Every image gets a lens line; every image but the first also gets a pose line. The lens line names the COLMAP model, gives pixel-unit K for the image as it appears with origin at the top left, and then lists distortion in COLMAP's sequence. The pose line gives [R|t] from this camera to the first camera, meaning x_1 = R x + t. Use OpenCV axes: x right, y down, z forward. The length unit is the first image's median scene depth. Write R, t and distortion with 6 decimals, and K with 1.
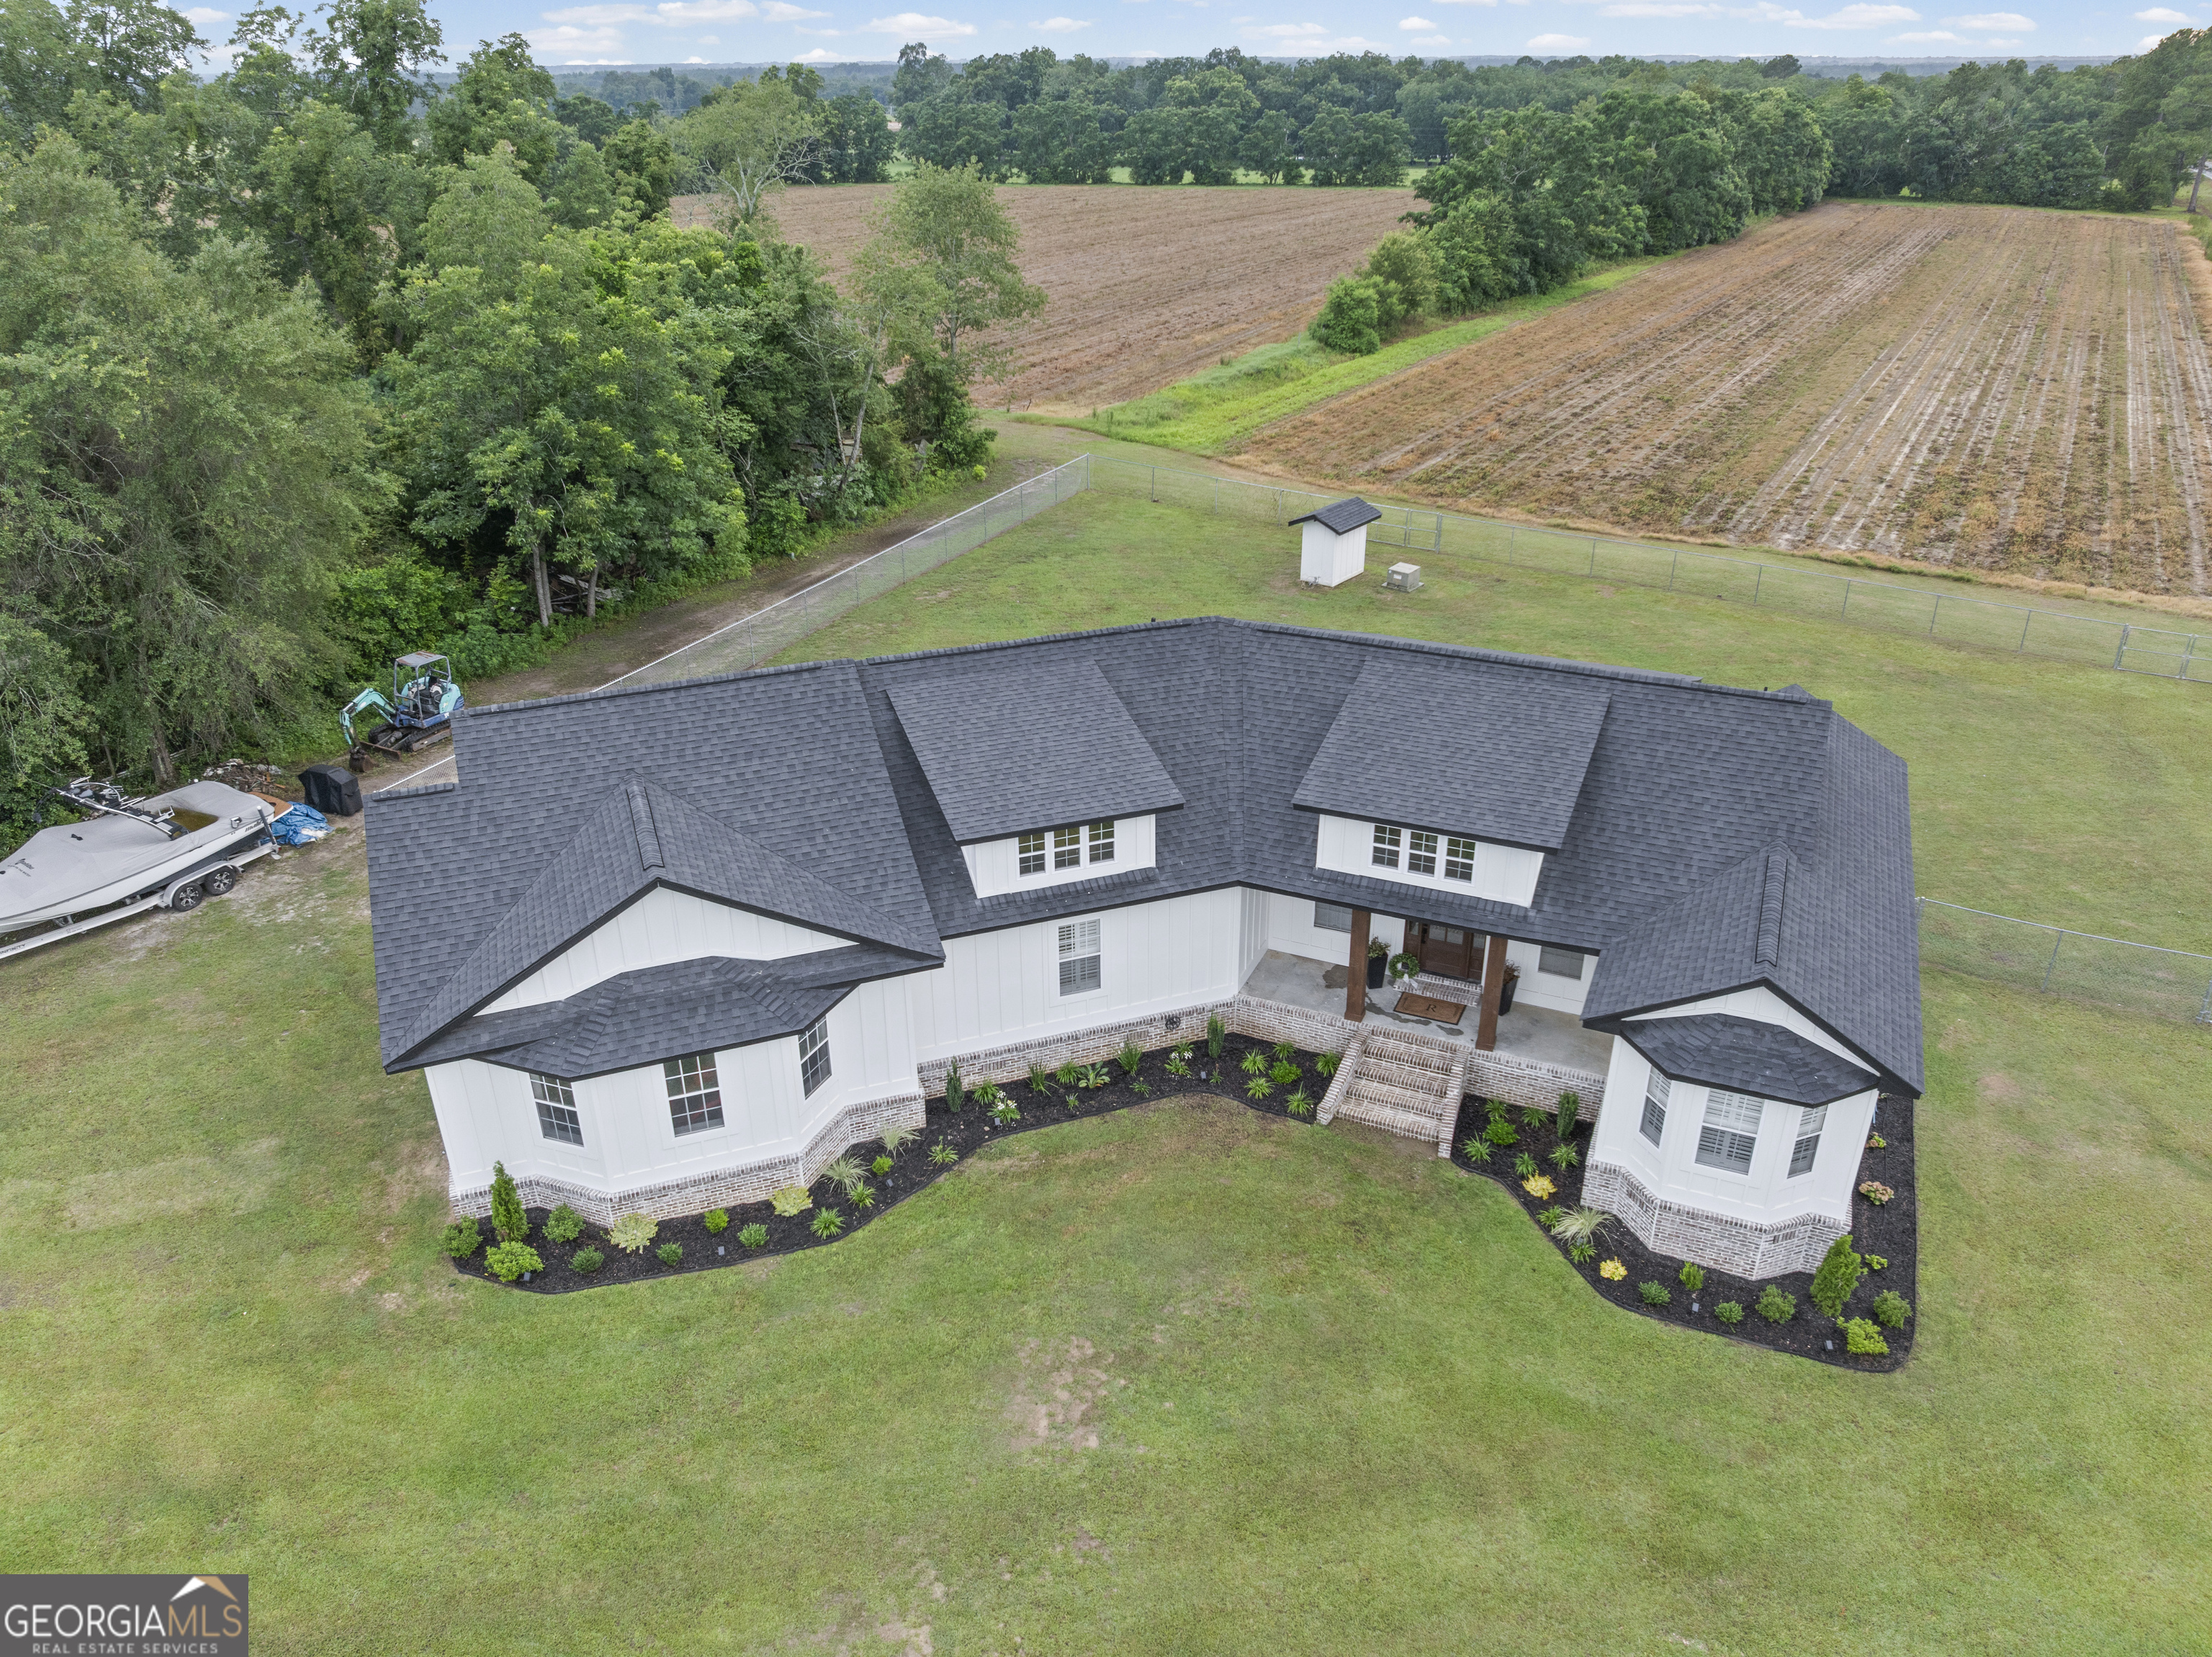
lens RADIAL K [[1556.1, 0, 1104.0], [0, 1556.1, 821.6], [0, 0, 1]] dist [-0.046389, 0.019234]
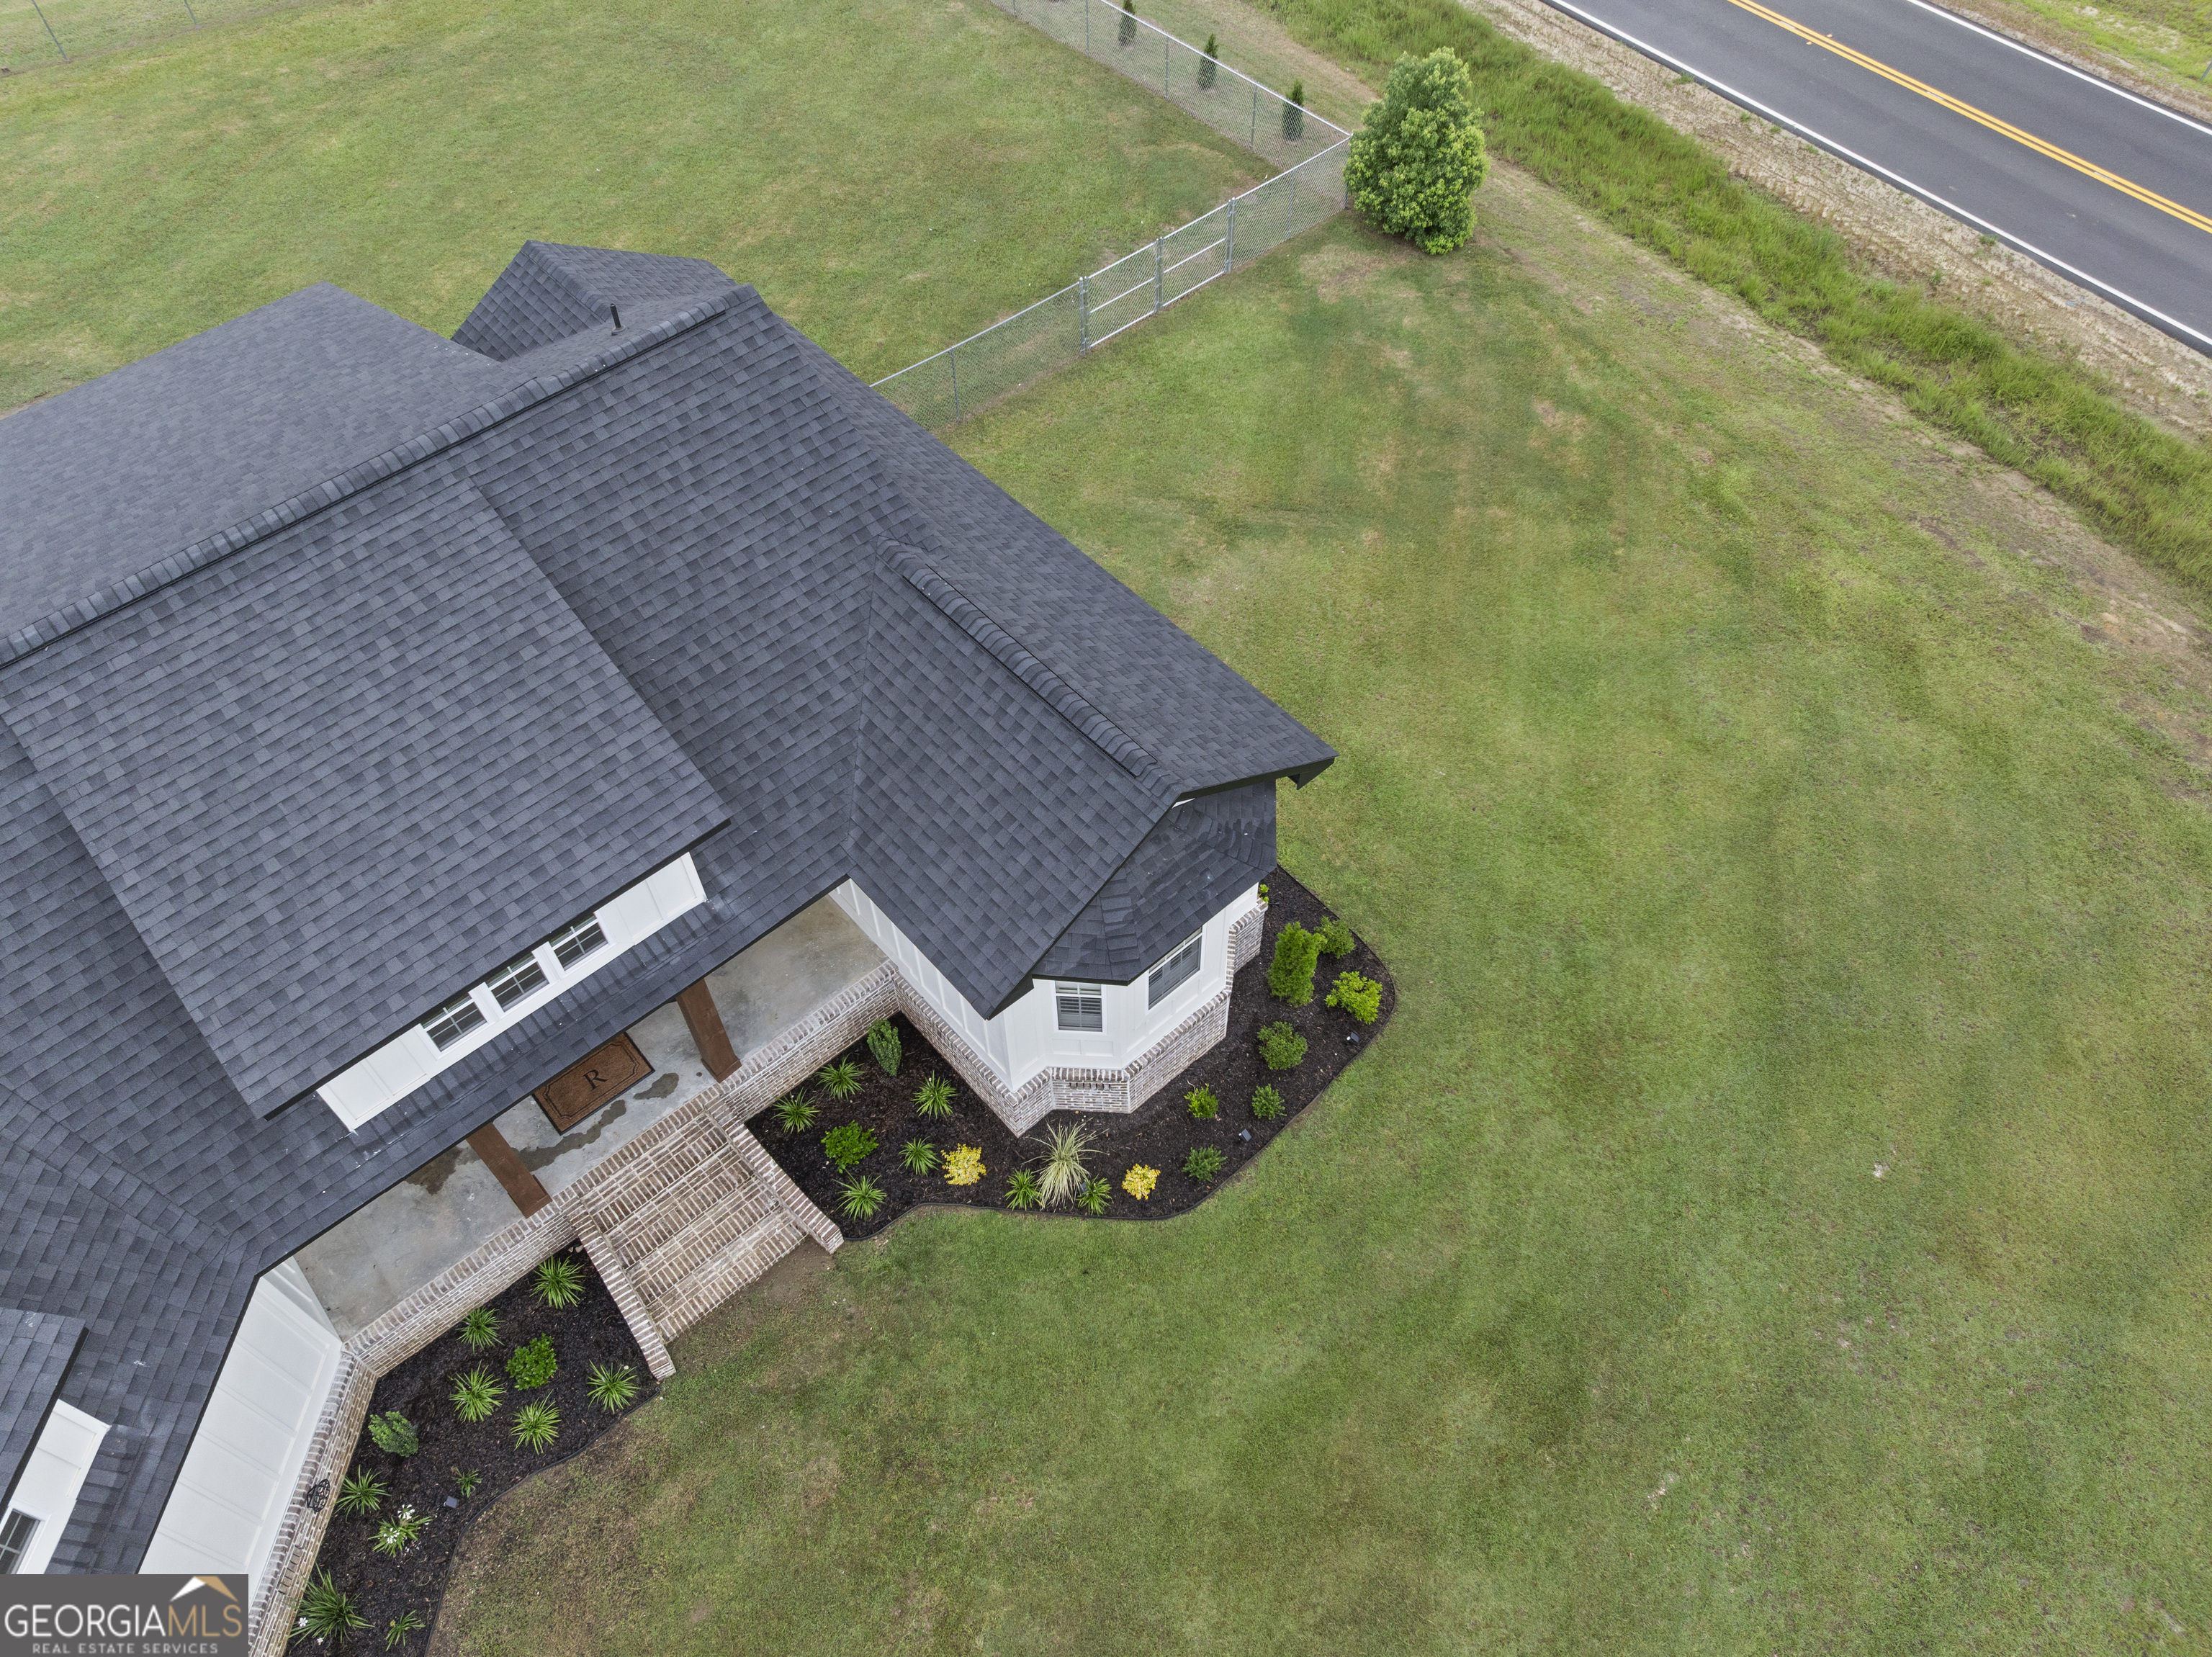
lens RADIAL K [[1556.1, 0, 1104.0], [0, 1556.1, 821.6], [0, 0, 1]] dist [-0.046389, 0.019234]
pose [[0.416168, -0.722883, 0.551583, 0.035657], [0.416788, 0.690785, 0.590850, -0.229371], [-0.808141, -0.015999, 0.588772, 0.505976]]
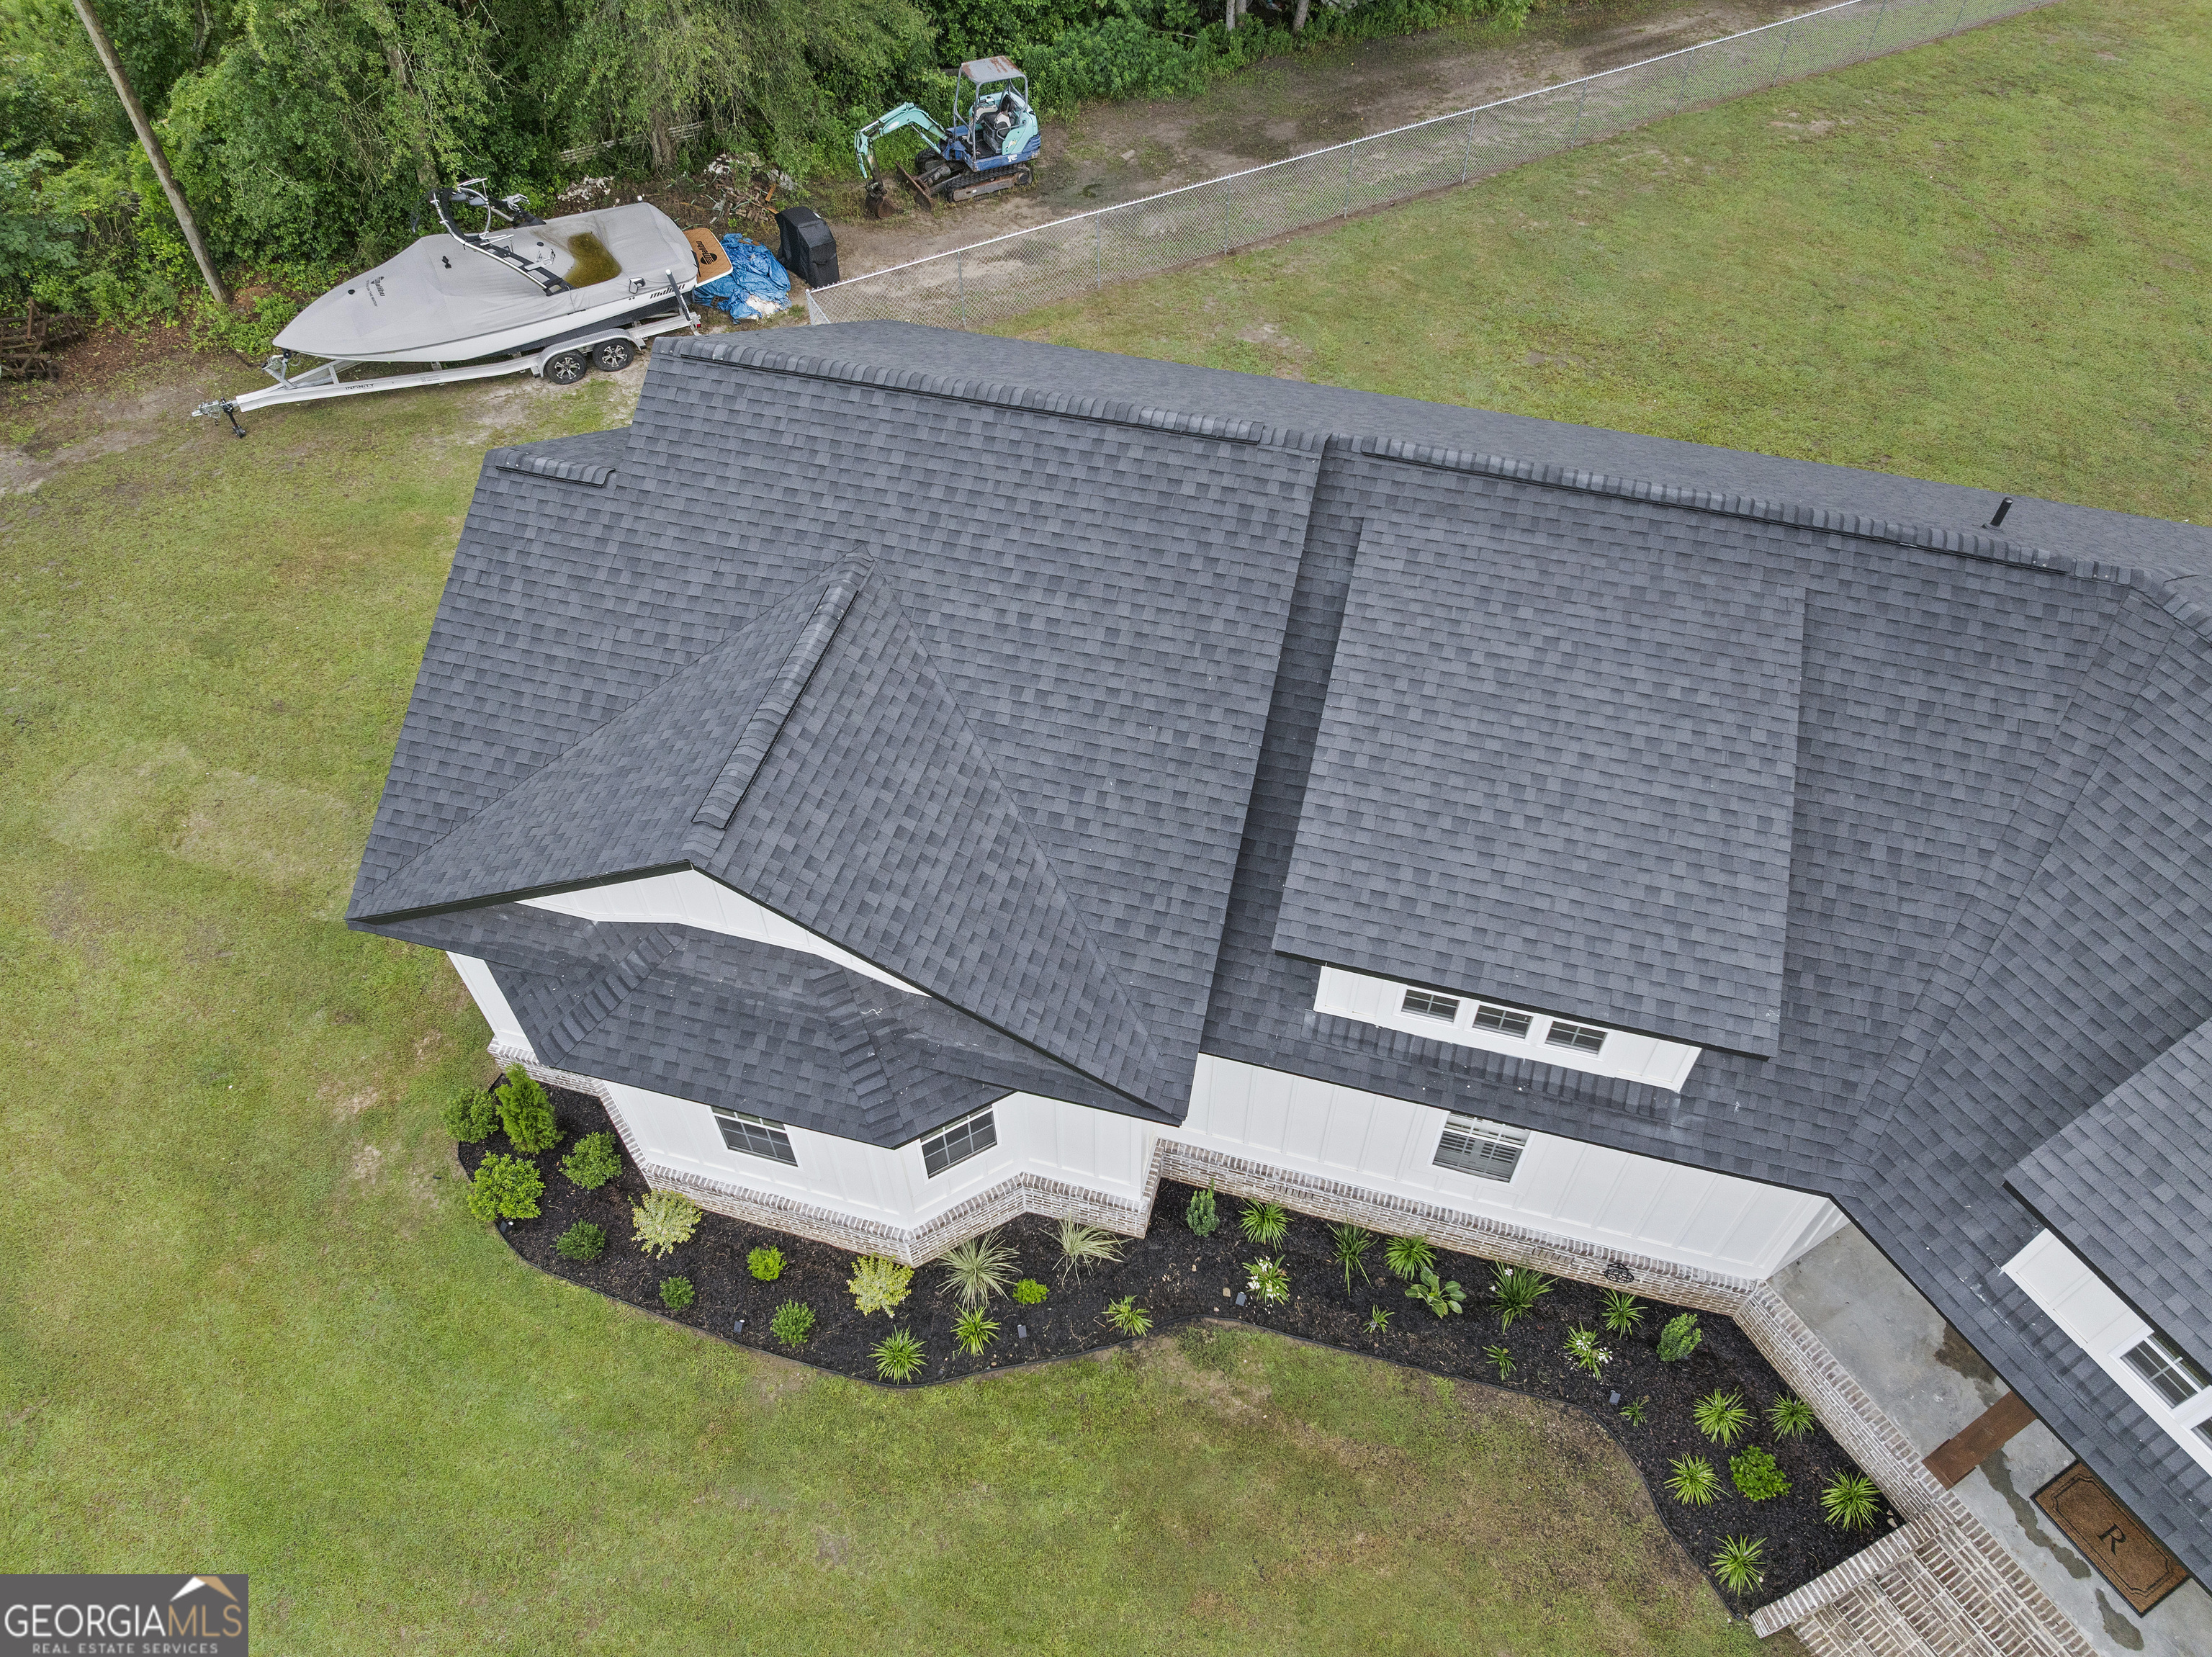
lens RADIAL K [[1556.1, 0, 1104.0], [0, 1556.1, 821.6], [0, 0, 1]] dist [-0.046389, 0.019234]
pose [[0.815398, 0.446063, -0.368990, 0.026728], [-0.258258, 0.850747, 0.457746, -0.221431], [0.518101, -0.277951, 0.808897, 0.522169]]
